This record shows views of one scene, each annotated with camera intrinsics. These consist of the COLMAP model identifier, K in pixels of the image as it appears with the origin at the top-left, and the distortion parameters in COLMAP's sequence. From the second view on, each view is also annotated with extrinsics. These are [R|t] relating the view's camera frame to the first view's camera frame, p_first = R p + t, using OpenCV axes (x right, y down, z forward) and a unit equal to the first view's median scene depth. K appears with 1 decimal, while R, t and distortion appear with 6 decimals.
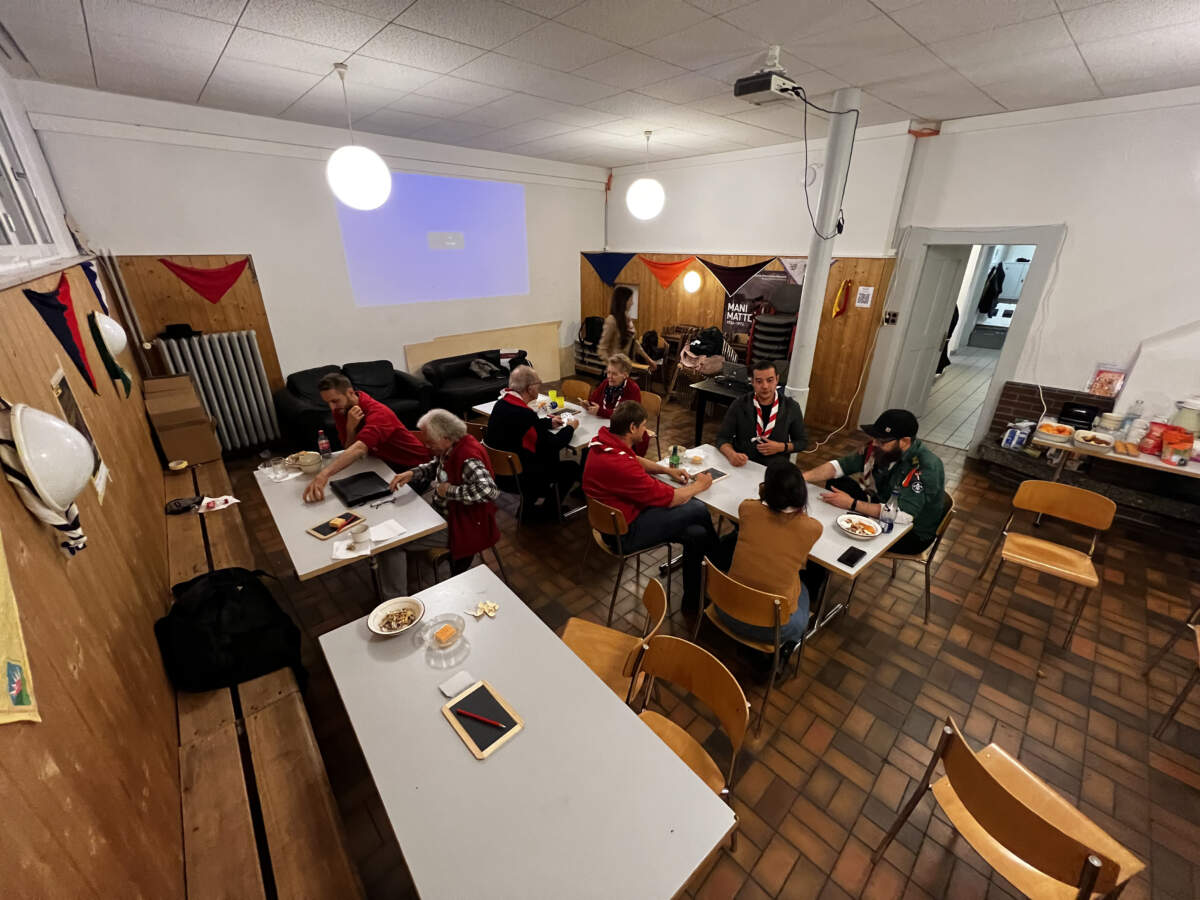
lens RADIAL K [[480.7, 0, 592.5], [0, 480.7, 449.1], [0, 0, 1]] dist [-0.001744, -0.000119]
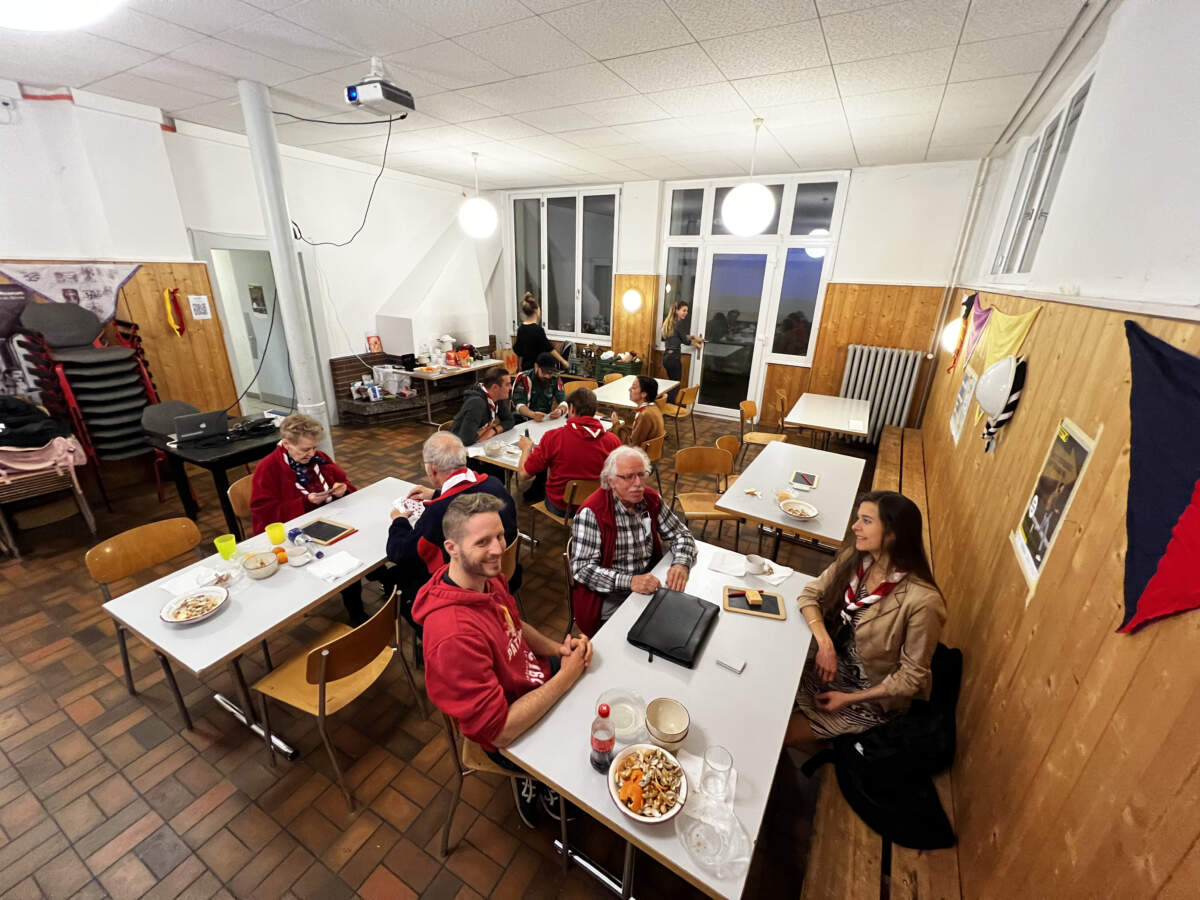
lens RADIAL K [[484.2, 0, 597.7], [0, 484.2, 446.2], [0, 0, 1]] dist [0.001066, 0.000173]
pose [[-0.299269, -0.340872, 0.891204, -0.525501], [0.348972, 0.830200, 0.434725, -0.241696], [-0.888063, 0.441105, -0.129498, 0.593208]]
